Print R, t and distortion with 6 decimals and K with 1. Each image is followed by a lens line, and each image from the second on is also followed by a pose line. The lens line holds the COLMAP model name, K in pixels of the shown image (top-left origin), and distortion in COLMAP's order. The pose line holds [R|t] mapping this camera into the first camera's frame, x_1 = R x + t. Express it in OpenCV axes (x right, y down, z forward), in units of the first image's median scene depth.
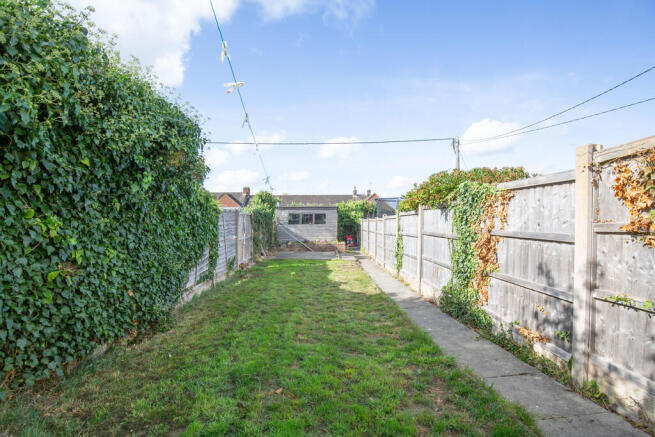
lens RADIAL K [[307.4, 0, 327.6], [0, 307.4, 220.7], [0, 0, 1]] dist [-0.005273, -0.000158]
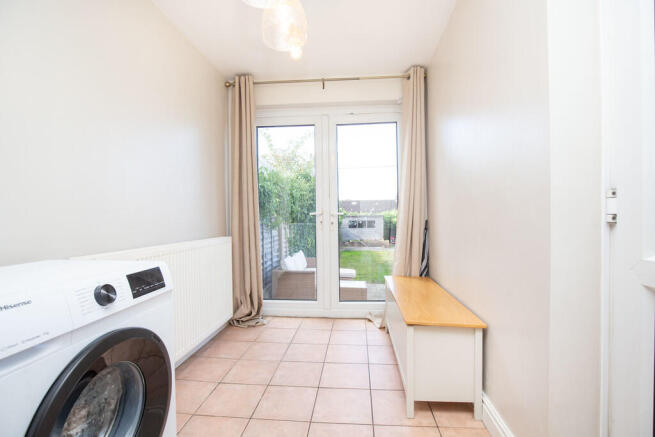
lens RADIAL K [[307.4, 0, 330.1], [0, 307.4, 220.2], [0, 0, 1]] dist [-0.005273, -0.000158]
pose [[0.990903, -0.007951, -0.134346, -0.028592], [0.007328, 0.999960, -0.005135, -0.024903], [0.134382, 0.004104, 0.990921, -0.592375]]
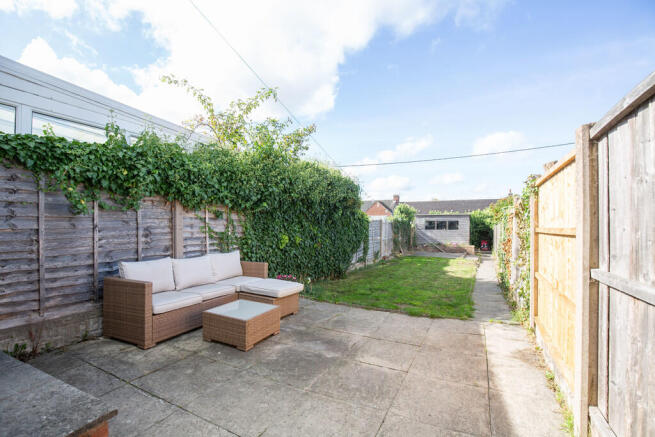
lens RADIAL K [[307.4, 0, 326.6], [0, 307.4, 220.8], [0, 0, 1]] dist [-0.005273, -0.000158]
pose [[0.882700, 0.000274, -0.469937, 0.135214], [-0.006557, 0.999910, -0.011734, -0.008195], [0.469892, 0.013439, 0.882622, -0.346058]]
